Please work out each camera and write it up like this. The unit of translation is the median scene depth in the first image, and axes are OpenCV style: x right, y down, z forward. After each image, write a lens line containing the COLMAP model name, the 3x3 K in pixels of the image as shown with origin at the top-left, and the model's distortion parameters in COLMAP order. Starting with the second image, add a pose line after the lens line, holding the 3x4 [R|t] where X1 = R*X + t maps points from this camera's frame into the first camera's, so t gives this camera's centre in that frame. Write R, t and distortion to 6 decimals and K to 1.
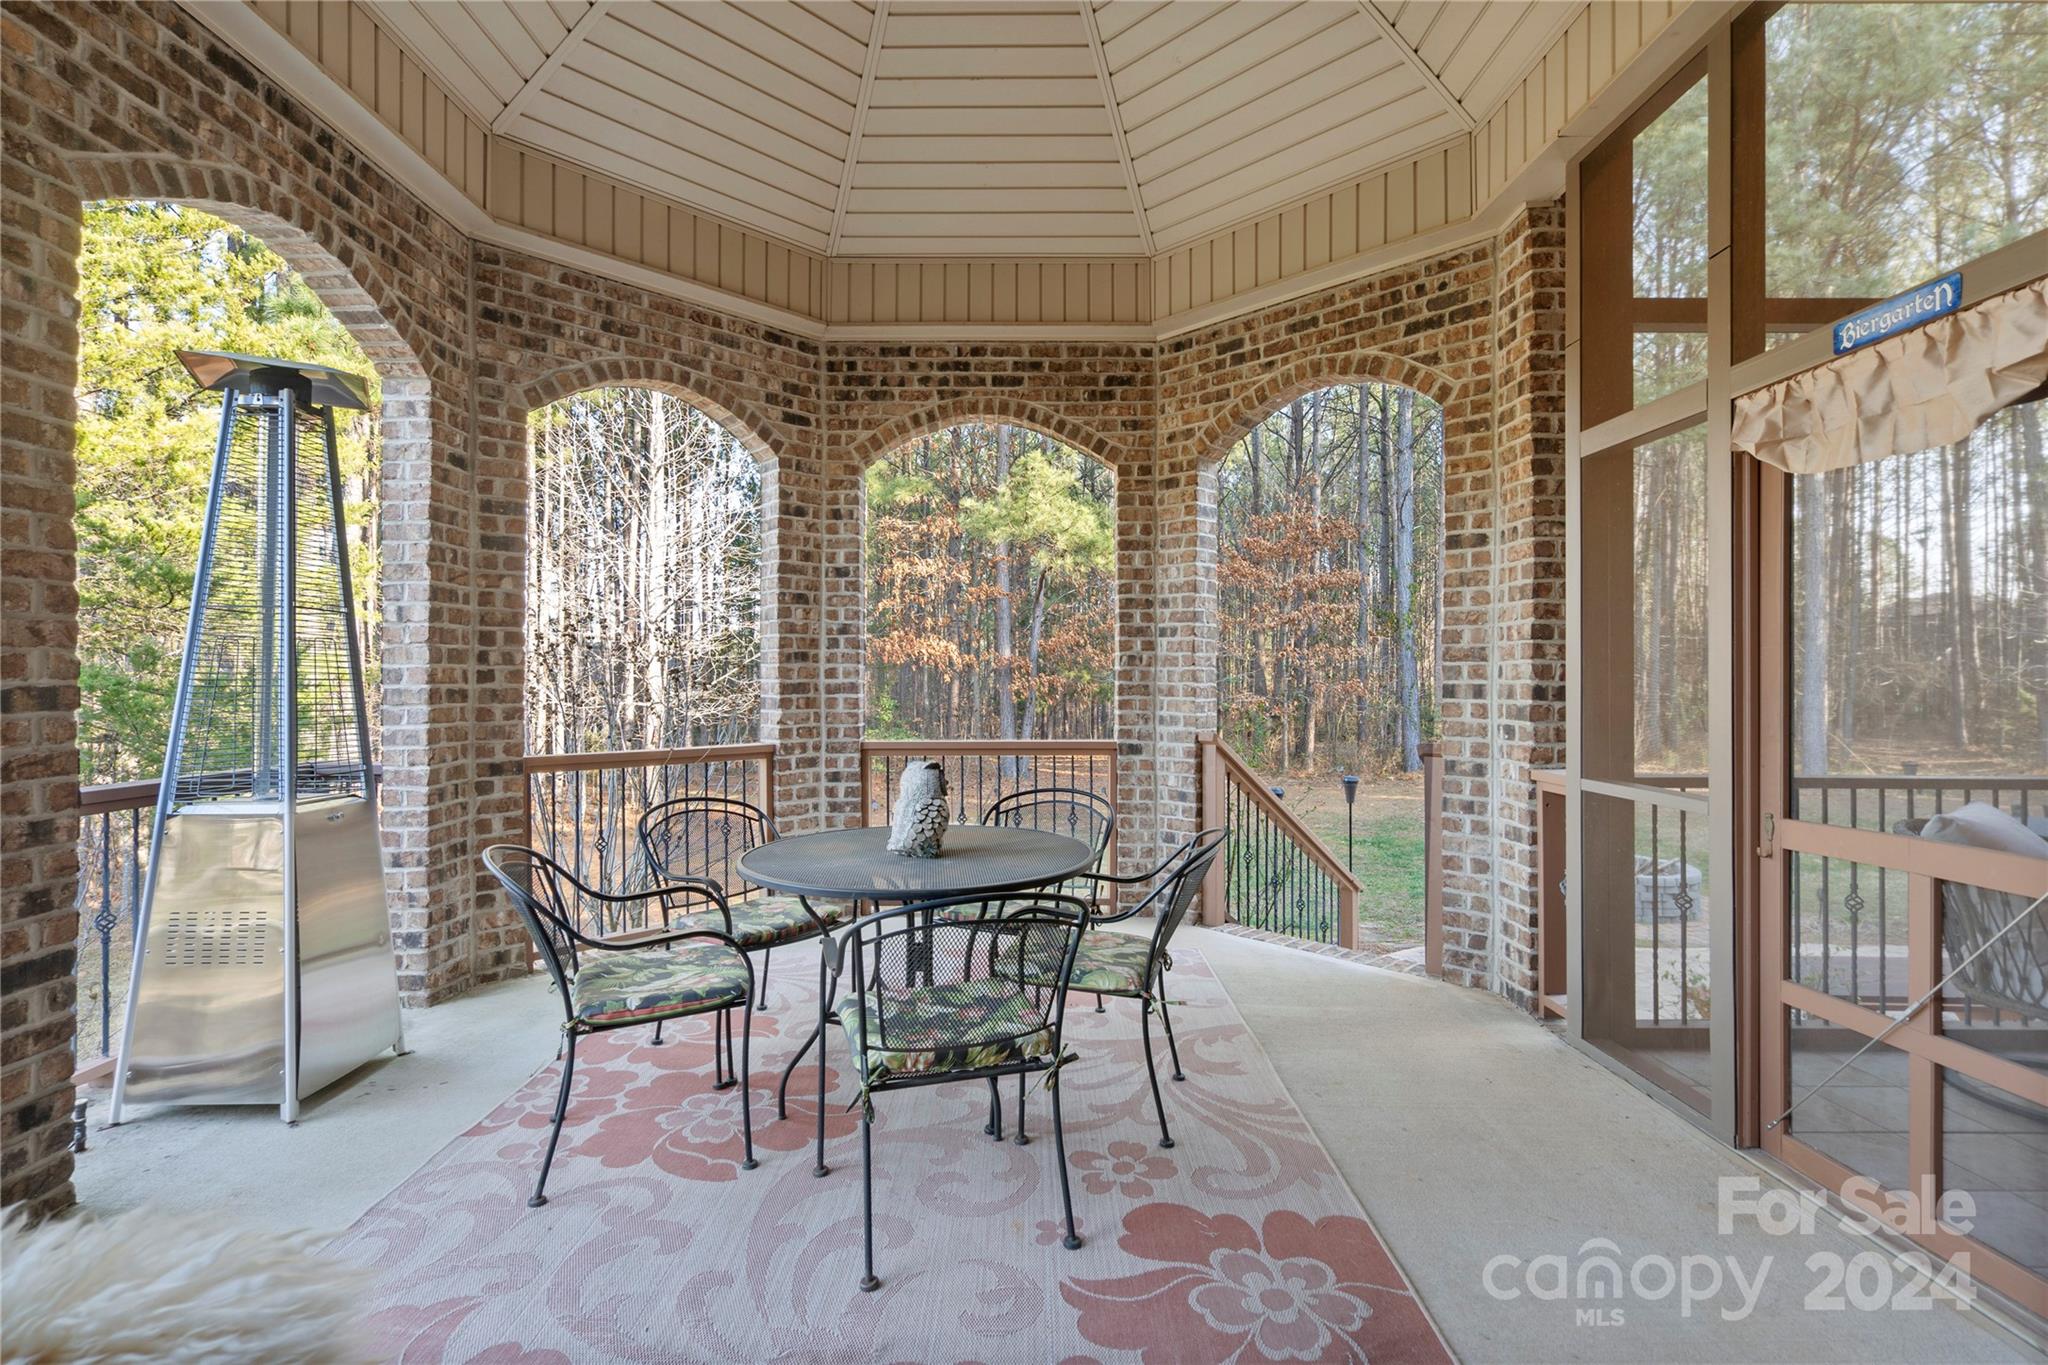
lens RADIAL K [[944.0, 0, 1026.1], [0, 944.0, 673.9], [0, 0, 1]] dist [-0.000013, 0.001275]
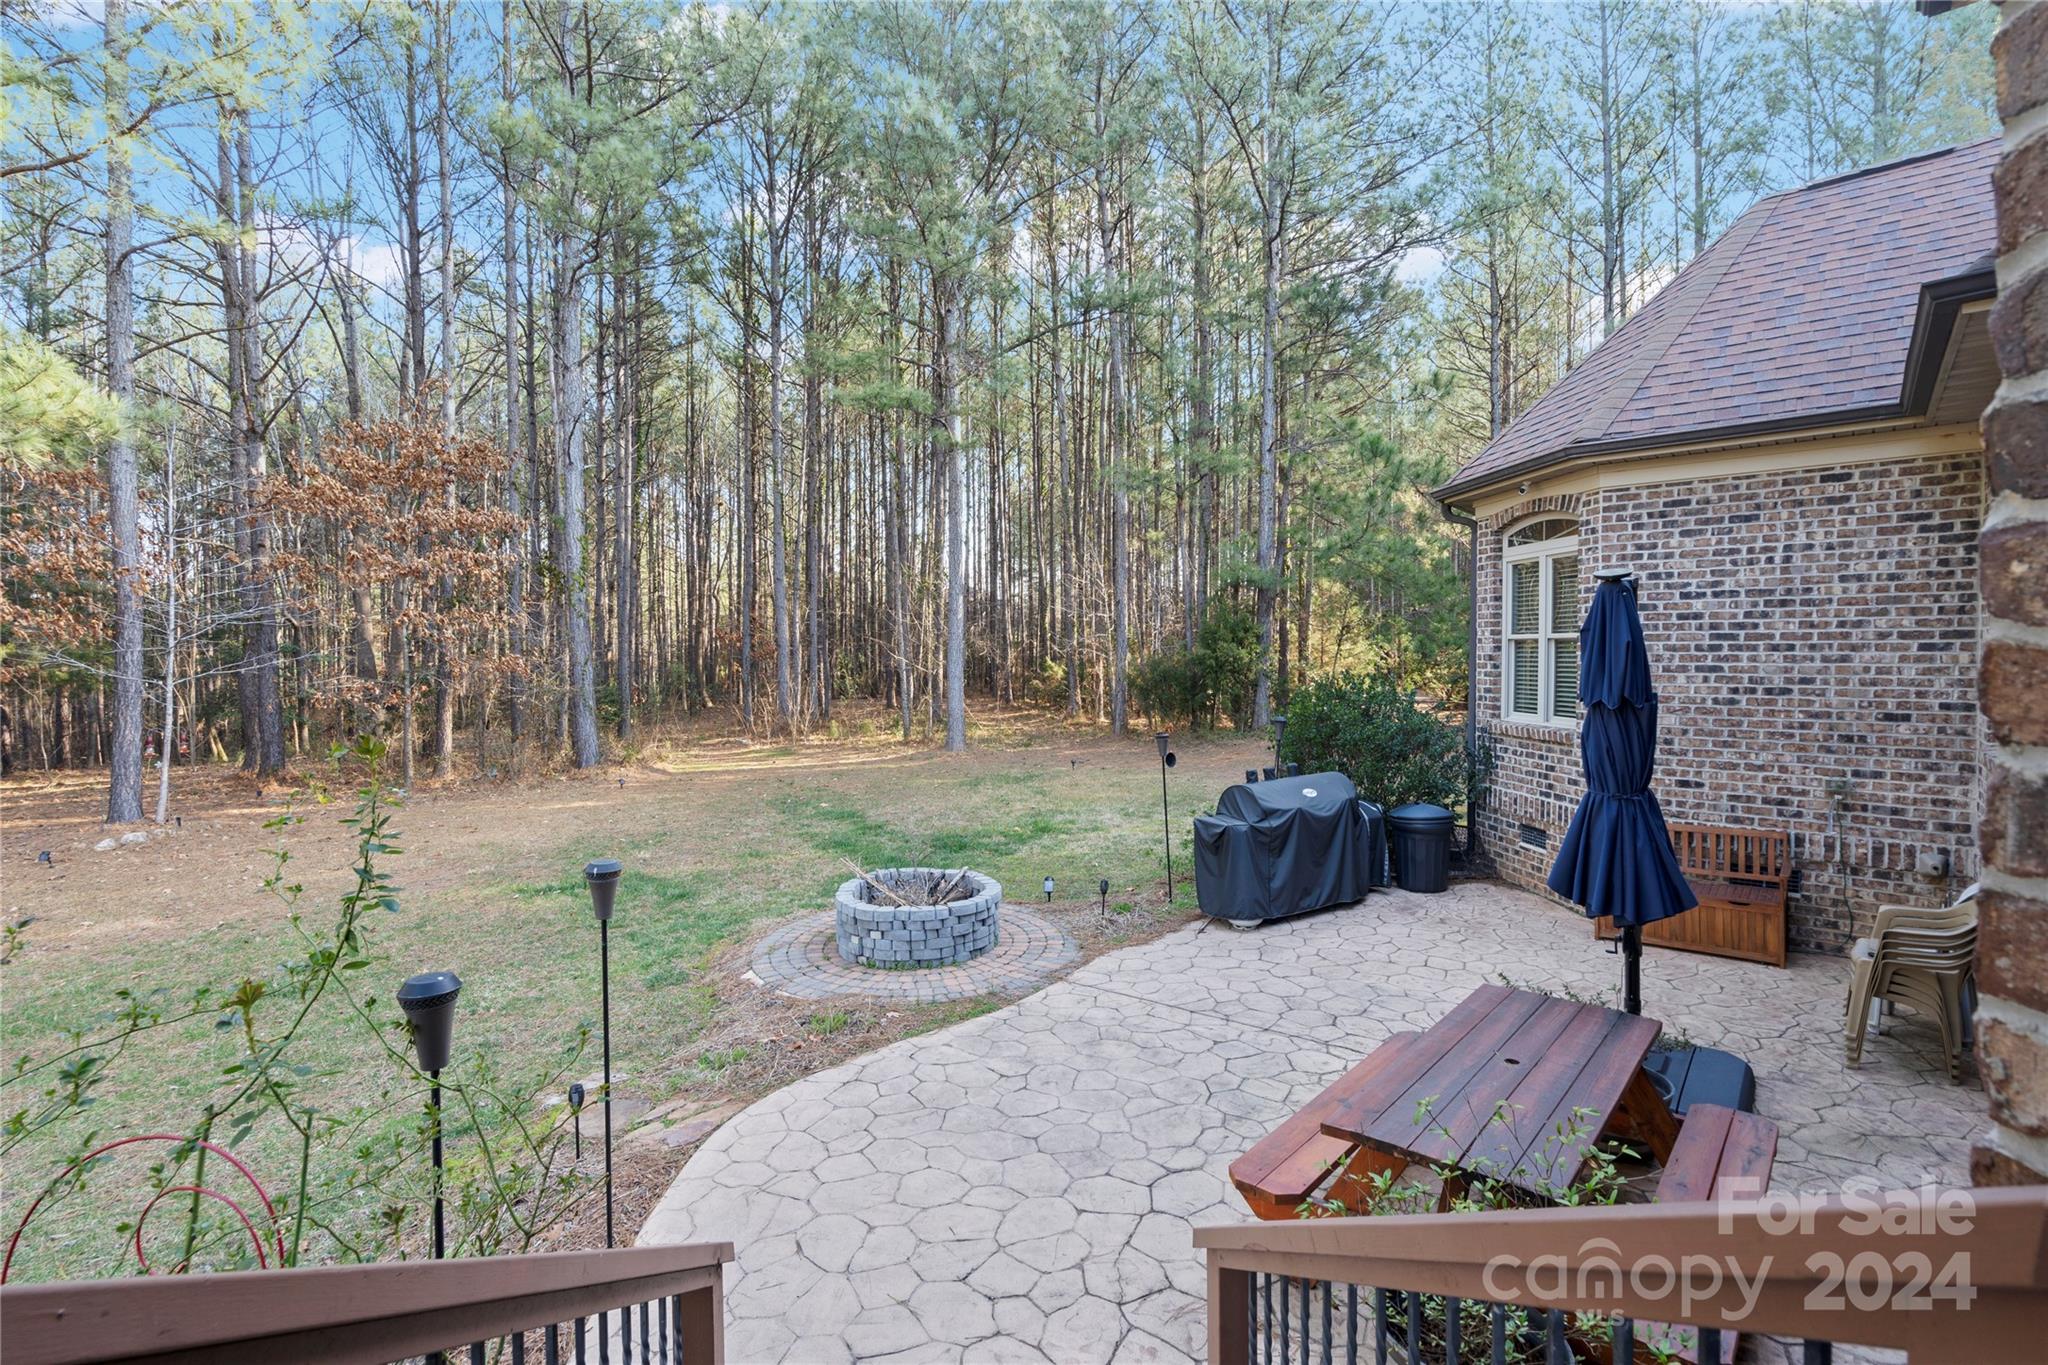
lens RADIAL K [[944.0, 0, 1026.1], [0, 944.0, 673.9], [0, 0, 1]] dist [-0.000013, 0.001275]
pose [[0.661538, -0.028583, 0.749367, 0.044391], [0.005385, 0.999429, 0.033367, -0.002139], [-0.749892, -0.018039, 0.661314, 0.157214]]
